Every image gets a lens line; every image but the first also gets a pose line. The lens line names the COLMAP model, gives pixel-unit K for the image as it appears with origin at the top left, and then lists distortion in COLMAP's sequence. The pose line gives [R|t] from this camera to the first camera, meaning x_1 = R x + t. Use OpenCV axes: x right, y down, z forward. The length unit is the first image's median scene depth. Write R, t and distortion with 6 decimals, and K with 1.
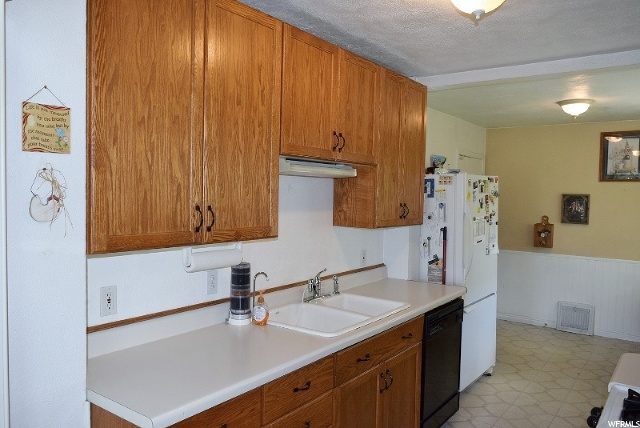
lens RADIAL K [[498.2, 0, 320.0], [0, 498.2, 214.0], [0, 0, 1]] dist [-0.011570, 0.004401]
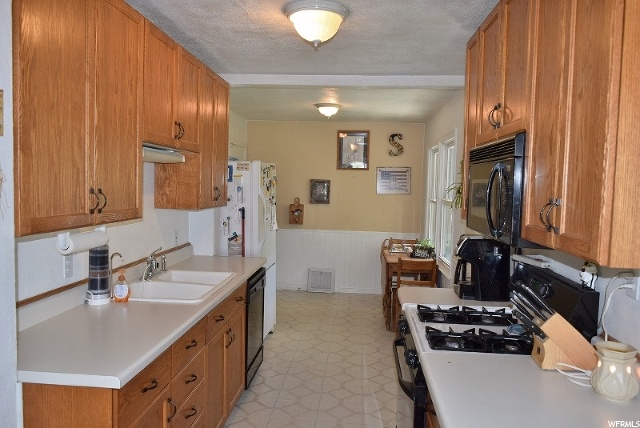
lens RADIAL K [[498.2, 0, 320.0], [0, 498.2, 214.0], [0, 0, 1]] dist [-0.011570, 0.004401]
pose [[0.853282, -0.029847, 0.520595, -0.282589], [0.013783, 0.999303, 0.034701, 0.004944], [-0.521268, -0.022435, 0.853098, -0.107006]]
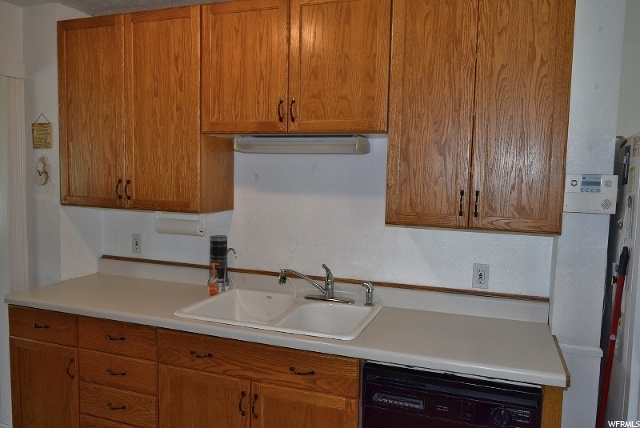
lens RADIAL K [[498.2, 0, 320.0], [0, 498.2, 214.0], [0, 0, 1]] dist [-0.011570, 0.004401]
pose [[0.270851, 0.054774, -0.961062, 0.886526], [-0.060489, 0.997375, 0.039796, -0.007625], [0.960719, 0.047354, 0.273453, 0.854165]]
